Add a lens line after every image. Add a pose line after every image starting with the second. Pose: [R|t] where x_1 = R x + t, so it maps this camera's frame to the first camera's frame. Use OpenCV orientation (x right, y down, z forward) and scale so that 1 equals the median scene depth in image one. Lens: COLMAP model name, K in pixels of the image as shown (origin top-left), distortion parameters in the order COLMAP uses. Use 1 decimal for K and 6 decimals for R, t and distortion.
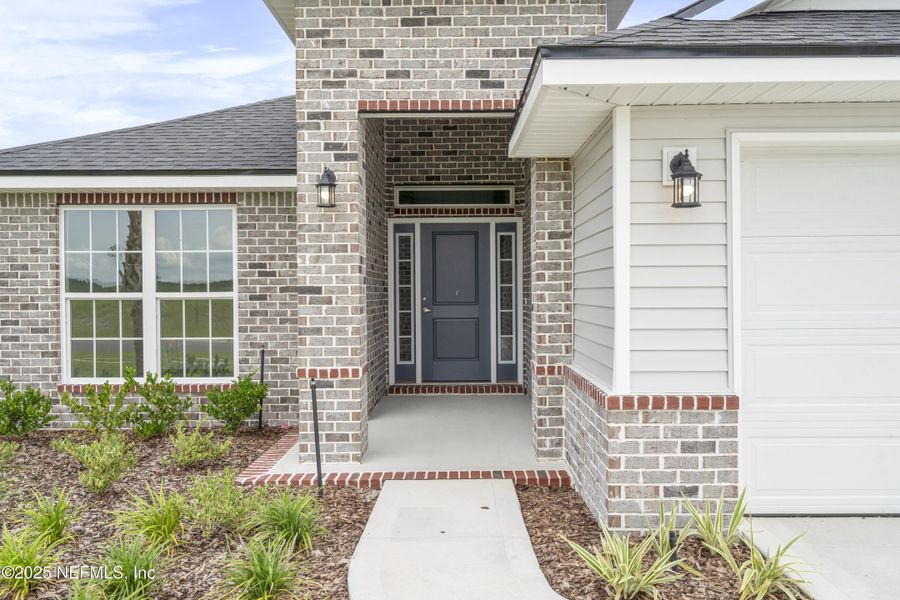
lens RADIAL K [[686.7, 0, 470.0], [0, 686.7, 299.3], [0, 0, 1]] dist [0.003422, -0.000553]
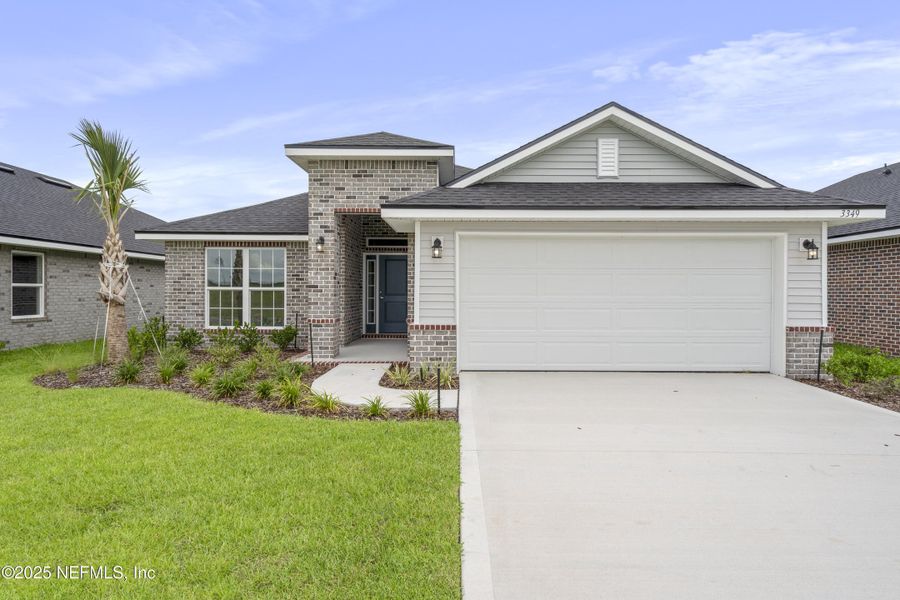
lens RADIAL K [[468.6, 0, 464.3], [0, 468.6, 294.4], [0, 0, 1]] dist [0.001441, -0.000007]
pose [[0.999925, 0.011592, 0.003898, 0.225928], [-0.011573, 0.999921, -0.004899, 0.012659], [-0.003954, 0.004854, 0.999980, -0.501187]]
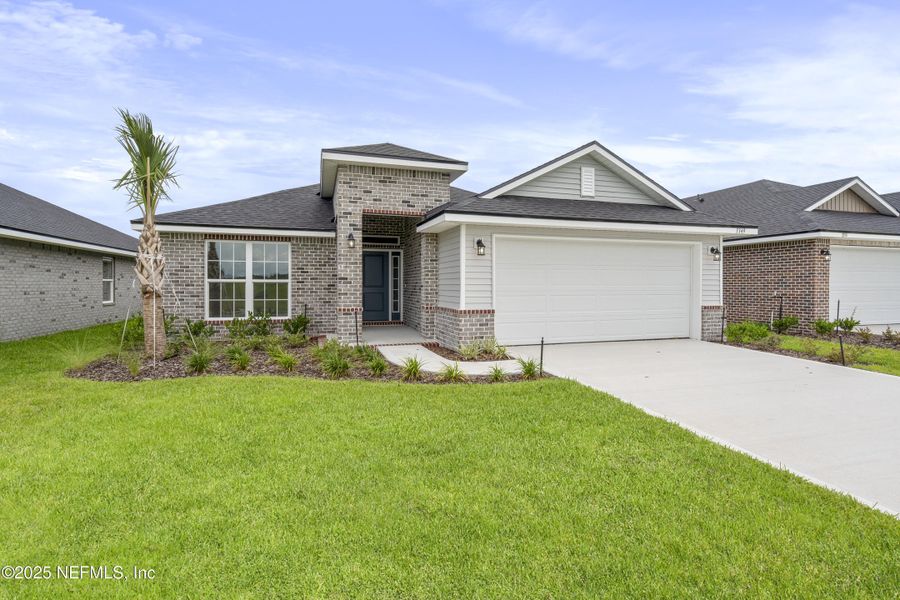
lens RADIAL K [[421.1, 0, 449.1], [0, 421.1, 289.4], [0, 0, 1]] dist [-0.000596, -0.000041]
pose [[0.955022, 0.005259, 0.296487, -0.253776], [-0.004788, 0.999986, -0.002315, 0.023623], [-0.296495, 0.000791, 0.955034, -0.532175]]
